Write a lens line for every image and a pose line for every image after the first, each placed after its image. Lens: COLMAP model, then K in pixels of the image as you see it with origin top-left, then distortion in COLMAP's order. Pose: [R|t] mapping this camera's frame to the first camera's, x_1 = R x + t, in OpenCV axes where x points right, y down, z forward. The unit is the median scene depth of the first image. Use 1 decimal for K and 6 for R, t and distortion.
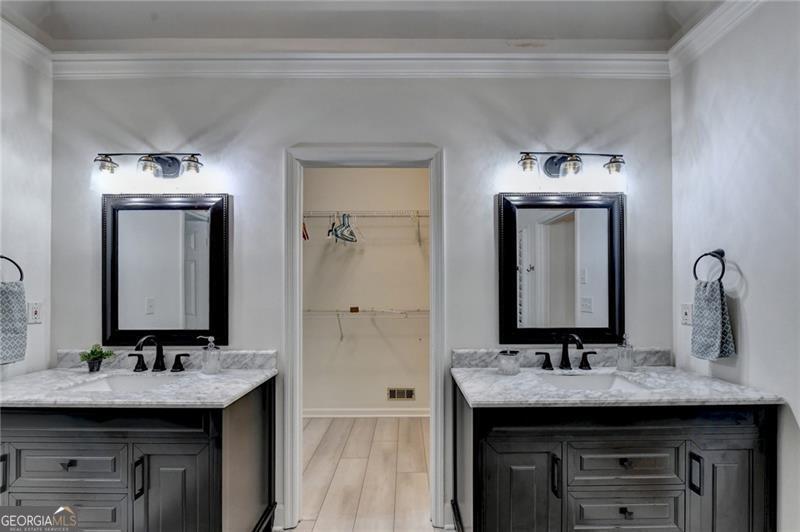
lens RADIAL K [[329.6, 0, 403.4], [0, 329.6, 288.8], [0, 0, 1]] dist [-0.001567, -0.000213]
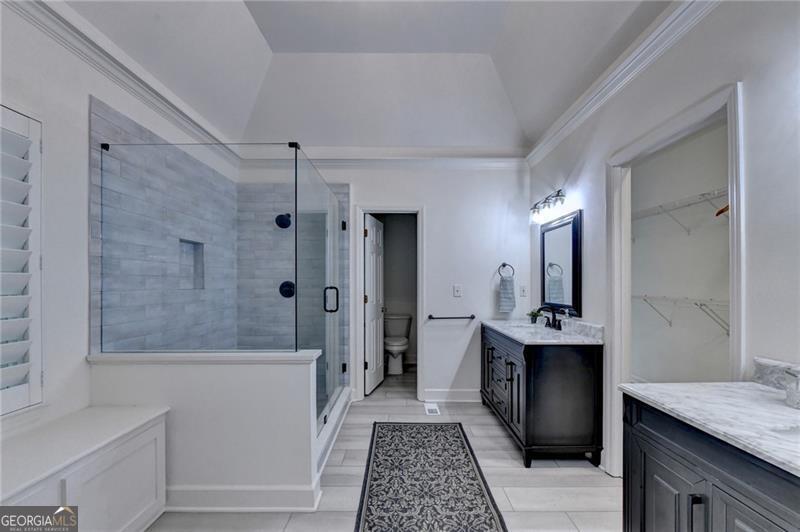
lens RADIAL K [[330.4, 0, 402.8], [0, 330.4, 282.1], [0, 0, 1]] dist [-0.000068, -0.000126]
pose [[0.005794, -0.003331, -0.999978, 0.874402], [0.010583, 0.999939, -0.003270, 0.017729], [0.999927, -0.010564, 0.005829, 0.241150]]
